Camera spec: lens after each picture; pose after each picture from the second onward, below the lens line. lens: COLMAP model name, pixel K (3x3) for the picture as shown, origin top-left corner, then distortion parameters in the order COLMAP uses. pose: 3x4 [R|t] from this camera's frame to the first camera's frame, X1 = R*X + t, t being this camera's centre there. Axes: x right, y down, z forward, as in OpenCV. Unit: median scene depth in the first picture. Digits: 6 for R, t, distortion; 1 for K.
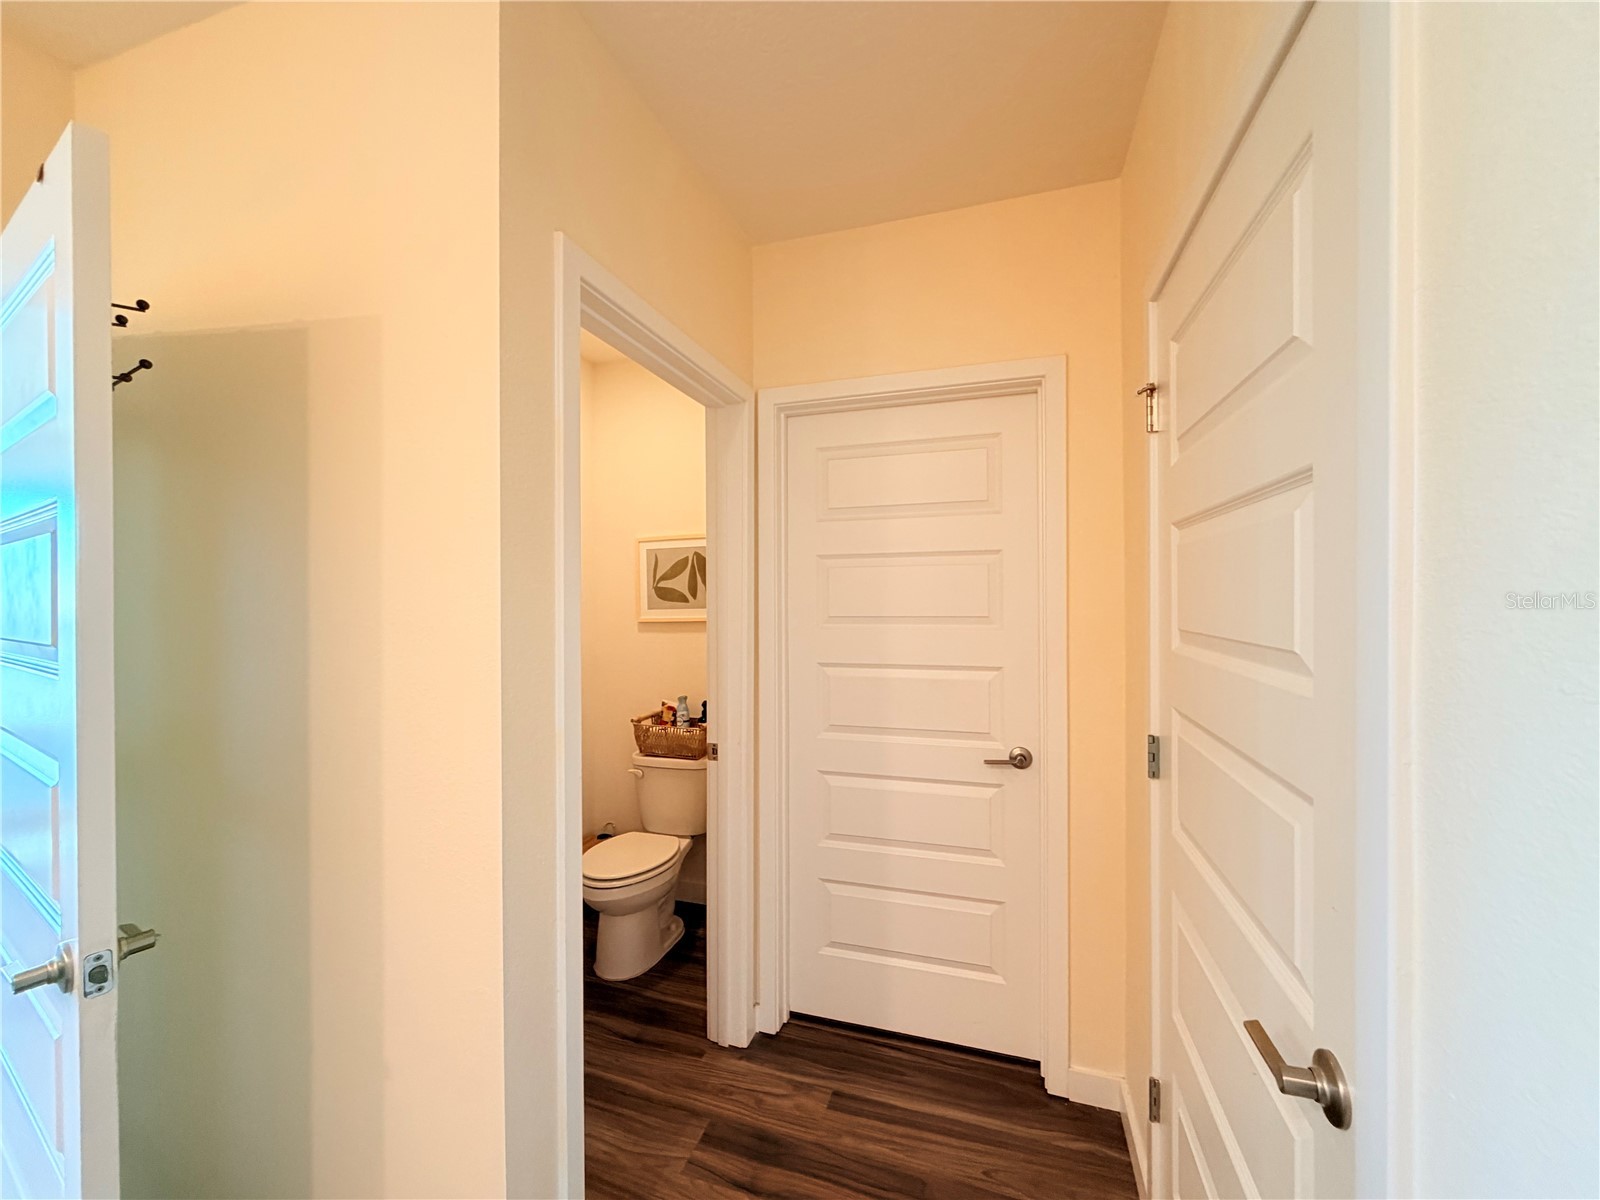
lens RADIAL K [[633.2, 0, 800.7], [0, 633.2, 598.3], [0, 0, 1]] dist [-0.000250, 0.000373]
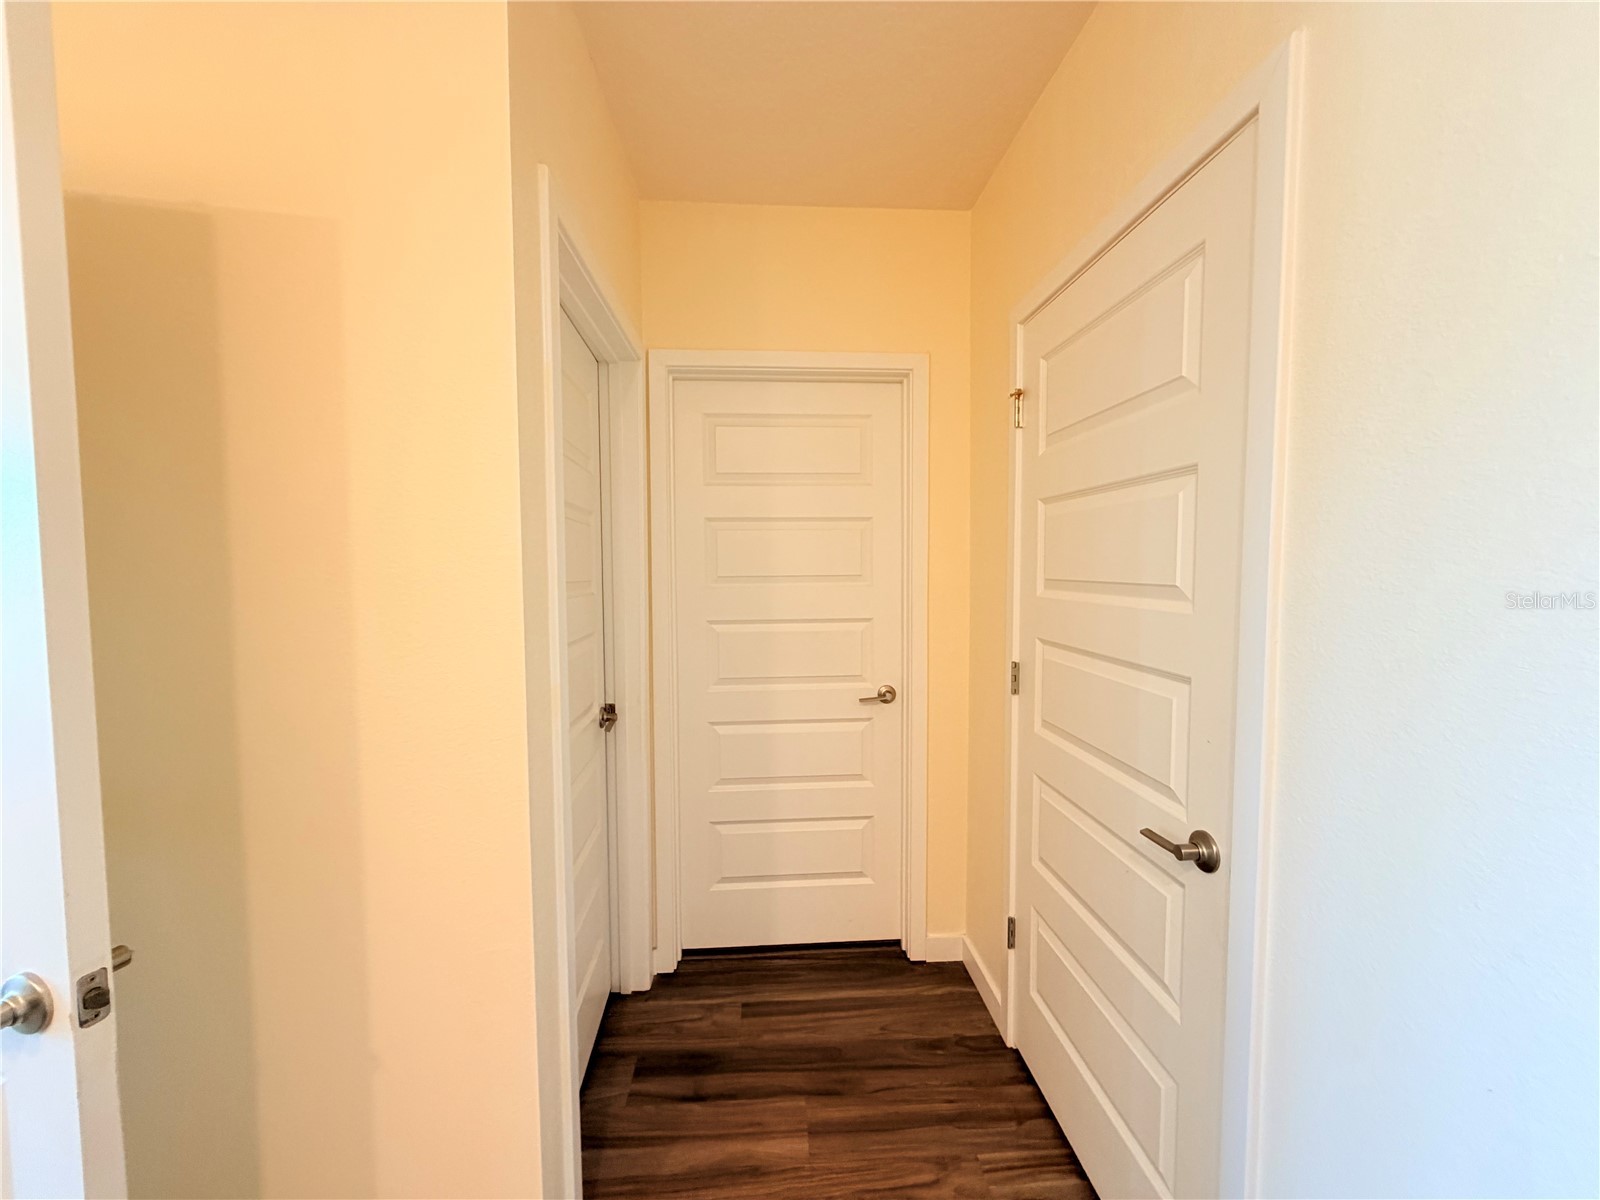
lens RADIAL K [[633.2, 0, 798.4], [0, 633.2, 598.1], [0, 0, 1]] dist [-0.000250, 0.000373]
pose [[0.929979, -0.017184, 0.367210, -0.255083], [-0.000243, 0.998878, 0.047359, 0.017239], [-0.367611, -0.044132, 0.928932, -0.034546]]
